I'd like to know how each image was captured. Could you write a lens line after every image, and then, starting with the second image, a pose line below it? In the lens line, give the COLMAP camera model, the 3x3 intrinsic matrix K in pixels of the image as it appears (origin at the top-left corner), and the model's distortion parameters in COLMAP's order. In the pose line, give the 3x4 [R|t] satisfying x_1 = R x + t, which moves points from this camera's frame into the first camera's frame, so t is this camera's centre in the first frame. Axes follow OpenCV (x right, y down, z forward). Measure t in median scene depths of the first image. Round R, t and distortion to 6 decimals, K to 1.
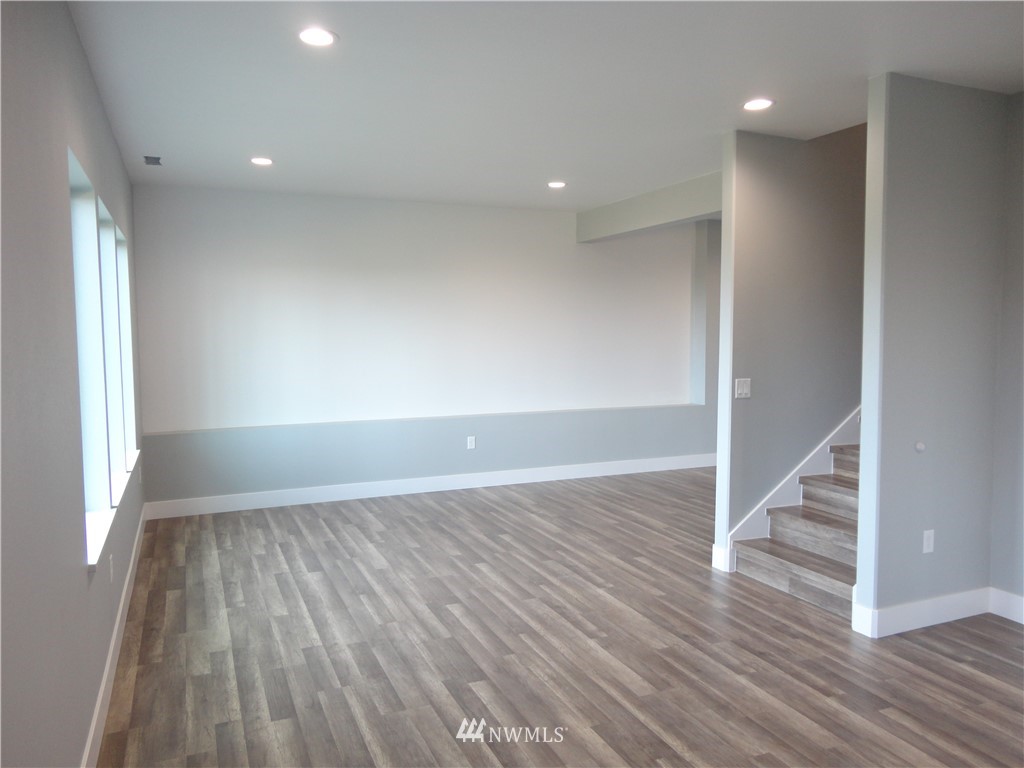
lens RADIAL K [[750.6, 0, 509.3], [0, 750.6, 375.3], [0, 0, 1]] dist [0.009555, -0.002009]
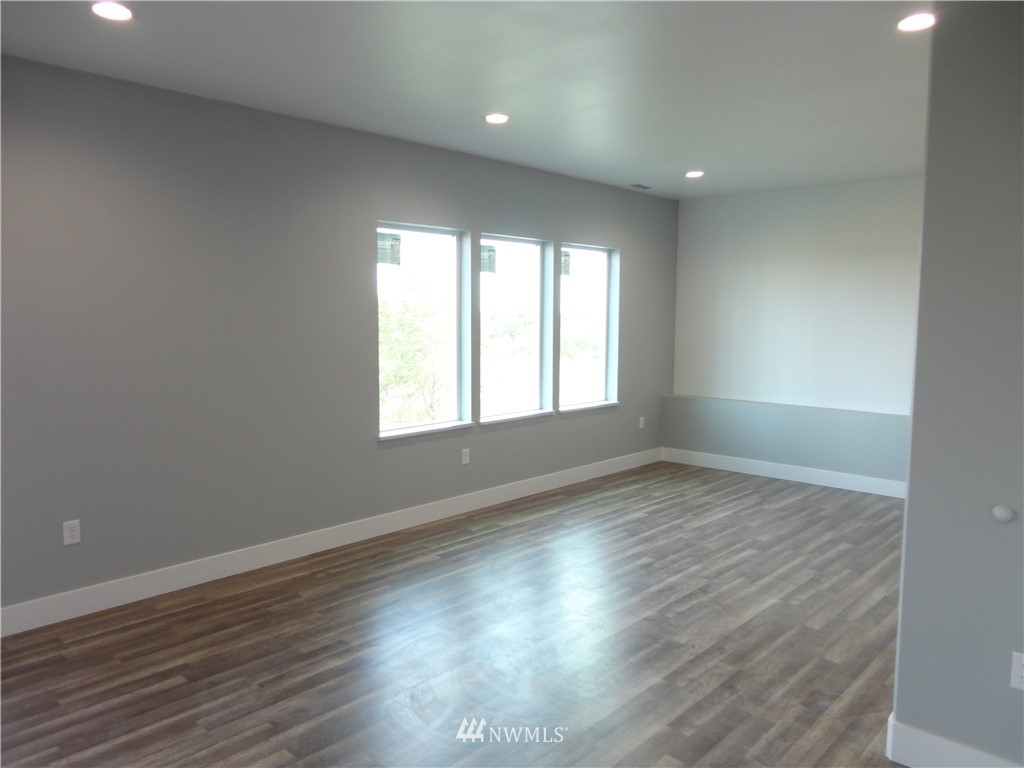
lens RADIAL K [[750.6, 0, 511.7], [0, 750.6, 389.5], [0, 0, 1]] dist [0.009555, -0.002009]
pose [[0.408130, 0.101368, -0.907278, 0.815730], [-0.063296, 0.994567, 0.082648, -0.030321], [0.910727, 0.023696, 0.412329, 0.317574]]
